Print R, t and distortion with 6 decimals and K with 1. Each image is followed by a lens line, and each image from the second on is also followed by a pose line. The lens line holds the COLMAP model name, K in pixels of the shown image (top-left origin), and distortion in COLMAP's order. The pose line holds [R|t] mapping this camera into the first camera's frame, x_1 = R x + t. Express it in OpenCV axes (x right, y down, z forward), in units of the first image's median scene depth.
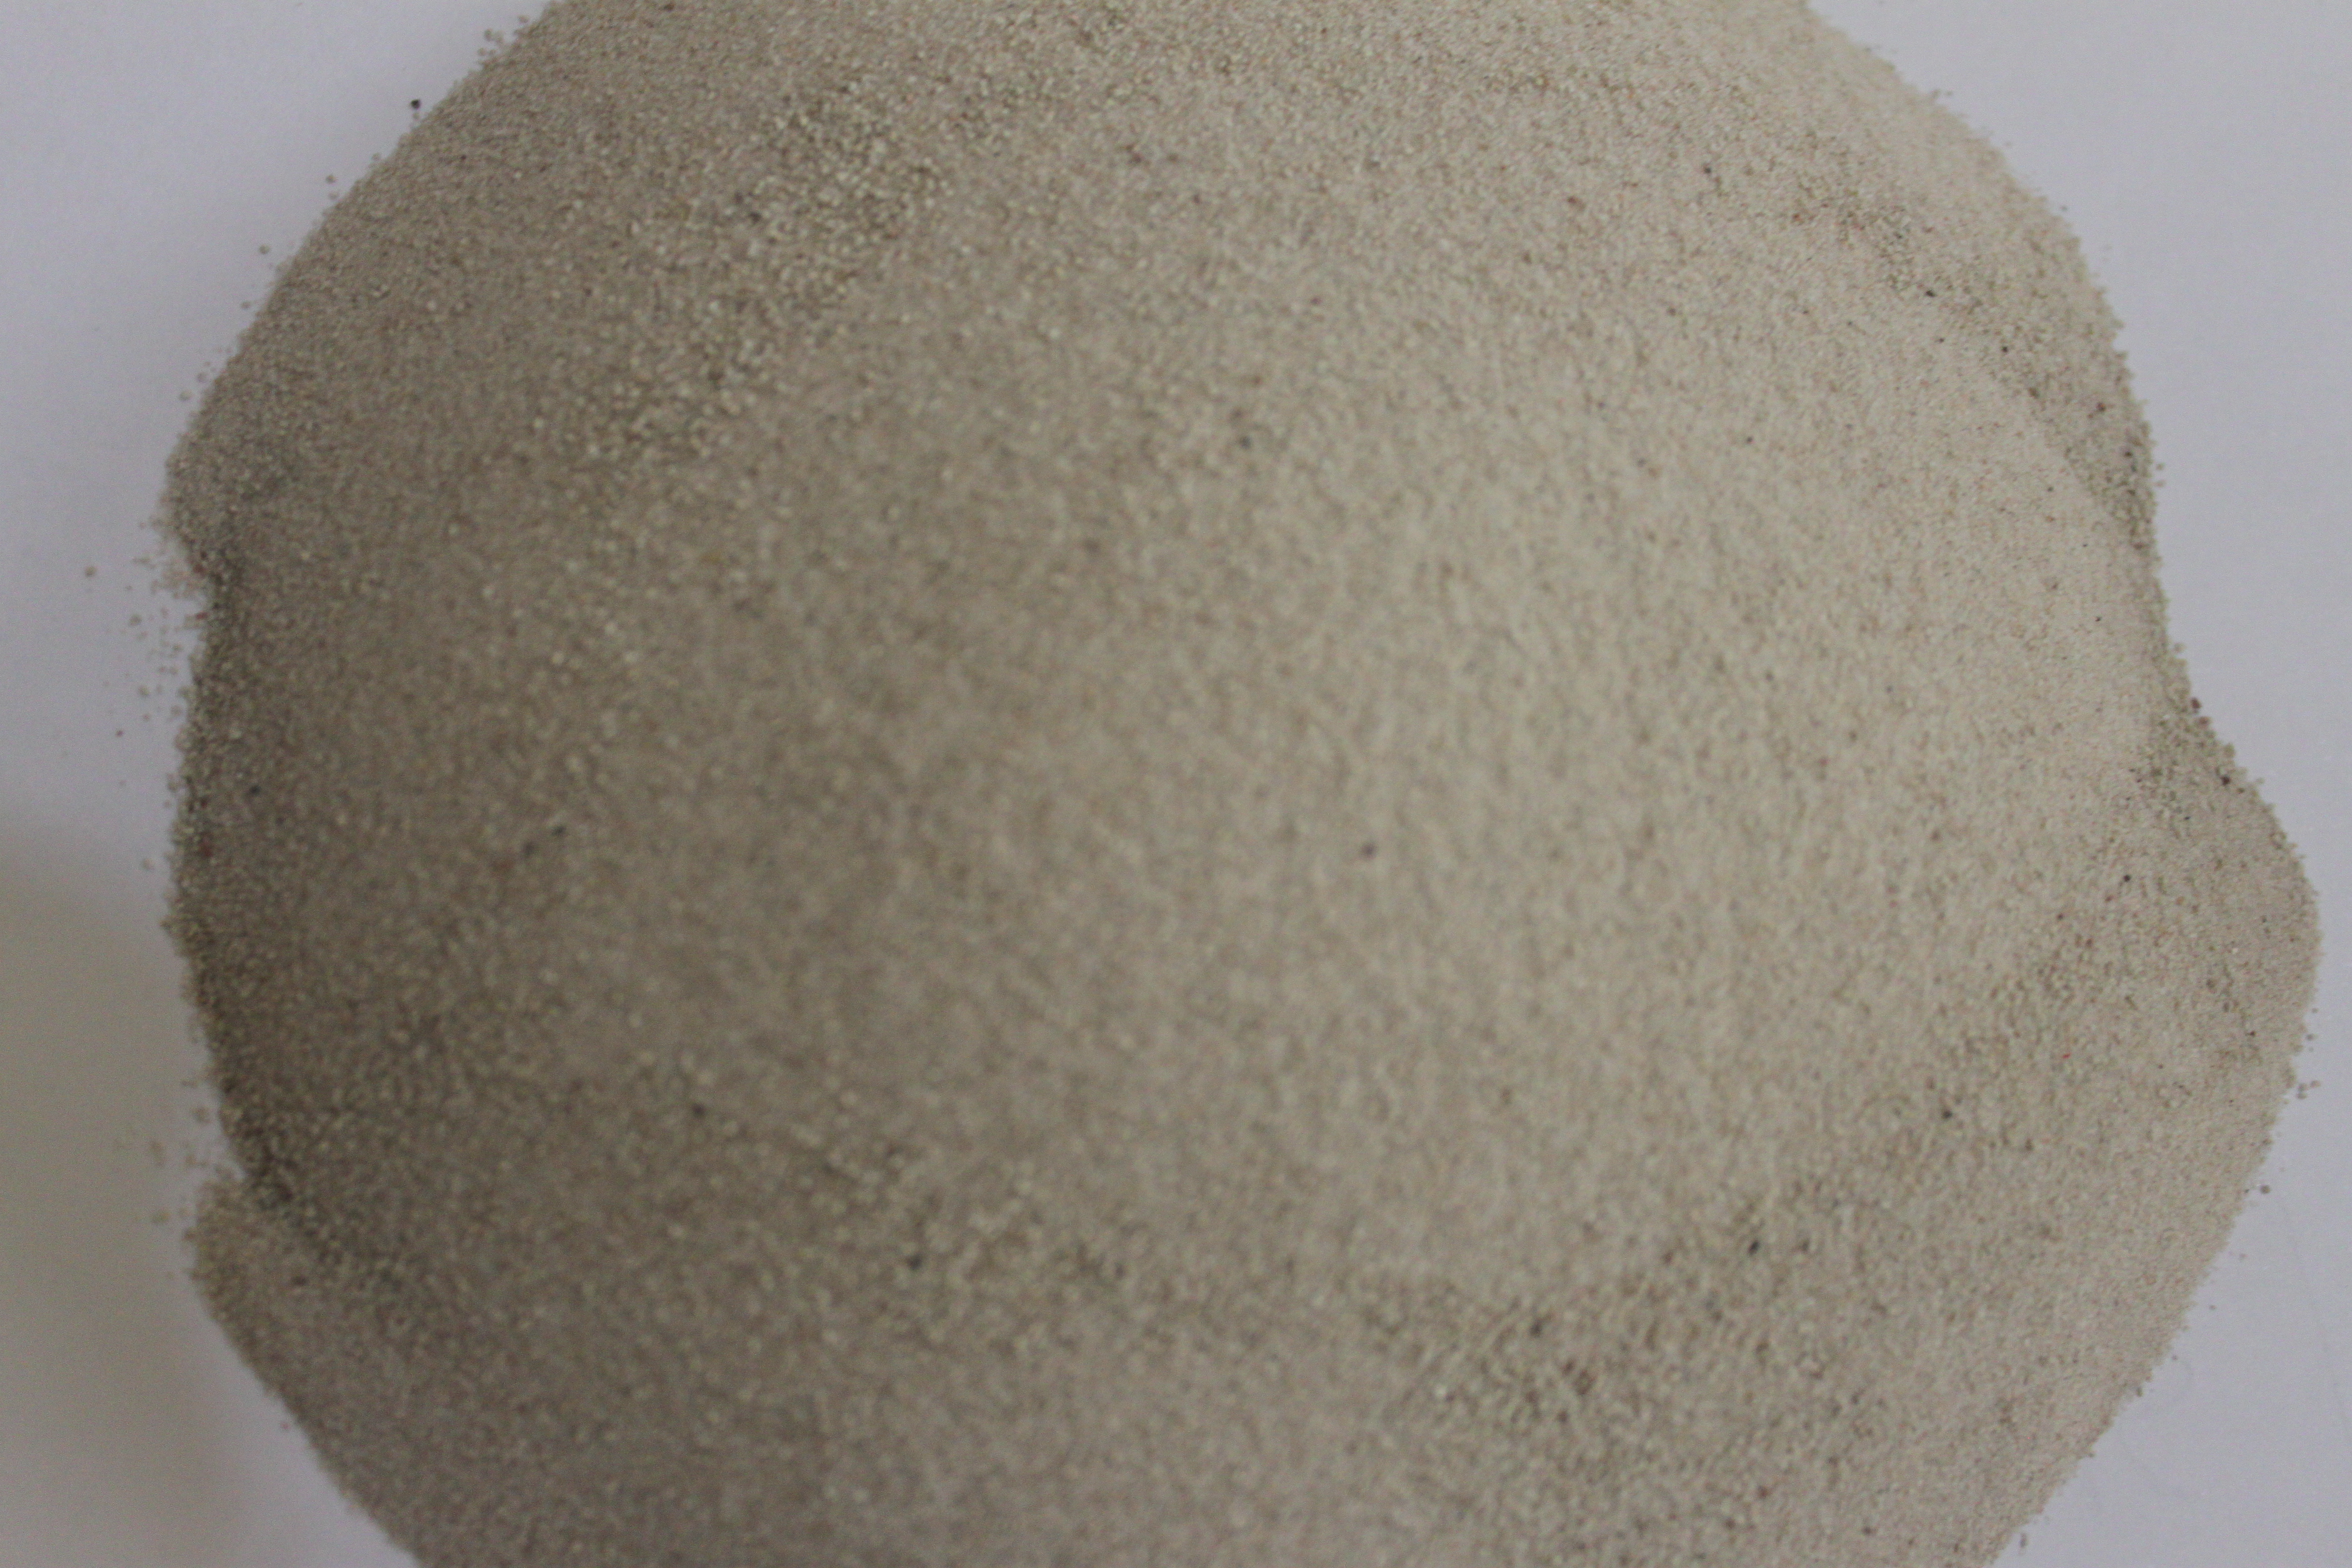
lens RADIAL K [[2598.0, 0, 1181.8], [0, 2598.0, 822.6], [0, 0, 1]] dist [-0.135673, 0.119775]
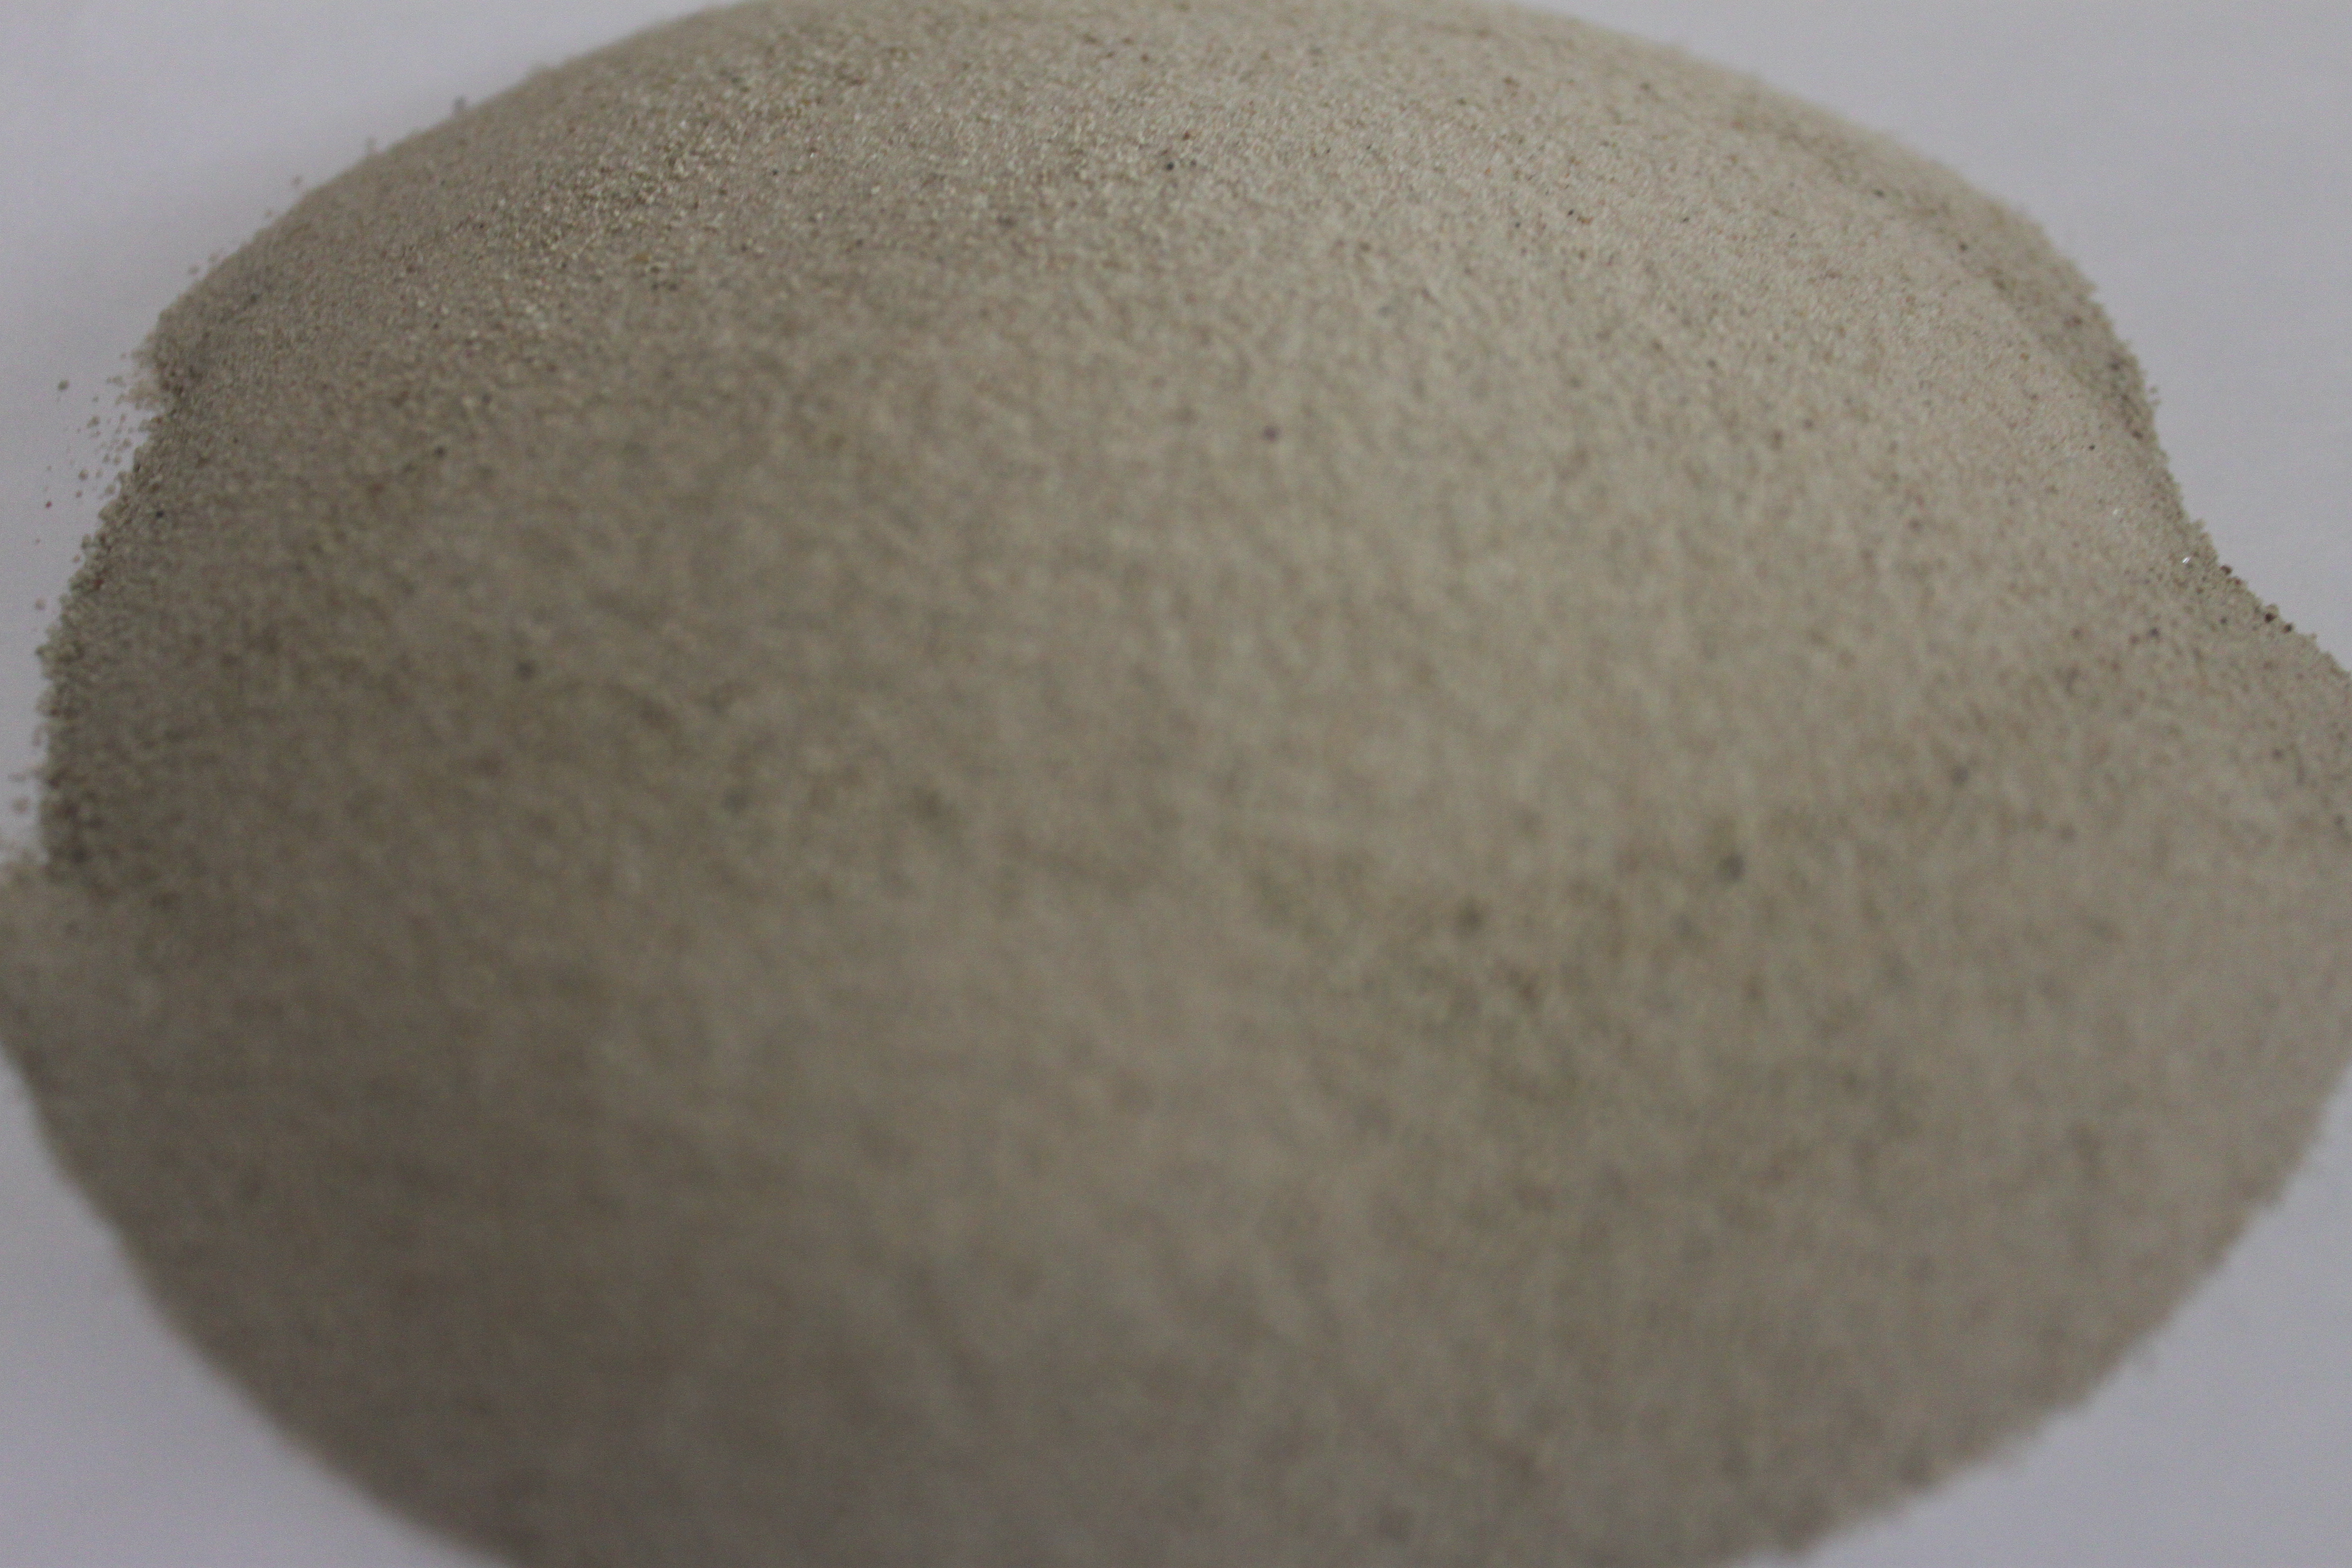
lens RADIAL K [[2598.0, 0, 1181.8], [0, 2598.0, 822.6], [0, 0, 1]] dist [-0.135673, 0.119775]
pose [[0.995930, -0.003810, -0.090053, 0.121012], [-0.041497, 0.867537, -0.495639, 0.583410], [0.080012, 0.497359, 0.863847, 0.255105]]
